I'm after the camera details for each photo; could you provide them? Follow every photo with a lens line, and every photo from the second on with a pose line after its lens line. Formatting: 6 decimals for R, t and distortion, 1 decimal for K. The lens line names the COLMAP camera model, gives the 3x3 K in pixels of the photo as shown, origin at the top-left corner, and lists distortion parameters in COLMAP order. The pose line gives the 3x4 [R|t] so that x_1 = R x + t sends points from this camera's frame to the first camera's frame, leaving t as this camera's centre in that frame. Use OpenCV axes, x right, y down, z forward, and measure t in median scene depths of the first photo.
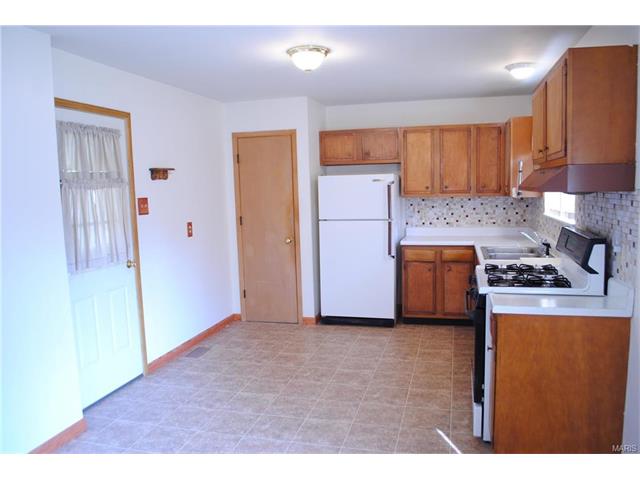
lens RADIAL K [[506.1, 0, 320.0], [0, 506.1, 240.0], [0, 0, 1]] dist [-0.073257, 0.003154]
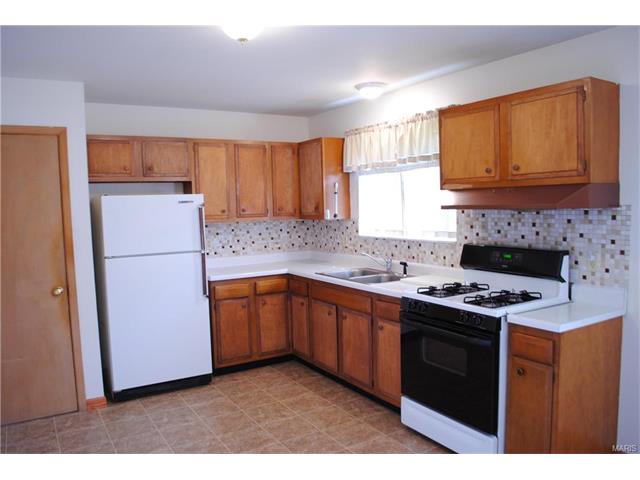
lens RADIAL K [[506.1, 0, 320.0], [0, 506.1, 240.0], [0, 0, 1]] dist [-0.073257, 0.003154]
pose [[0.689501, -0.044393, 0.722923, -0.306906], [0.085003, 0.996182, -0.019900, -0.025156], [-0.719279, 0.075172, 0.690642, 0.305090]]
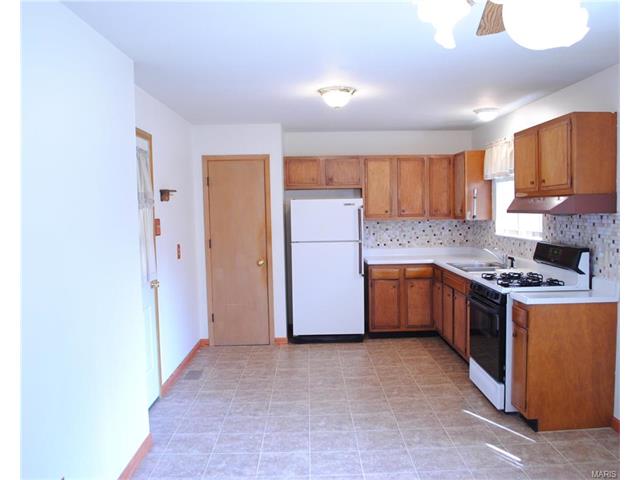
lens RADIAL K [[565.8, 0, 320.0], [0, 565.8, 240.0], [0, 0, 1]] dist [-0.078349, 0.012963]
pose [[0.960019, -0.006856, 0.279849, -0.276710], [0.022450, 0.998366, -0.052554, 0.019042], [-0.279032, 0.056735, 0.958604, -0.129983]]
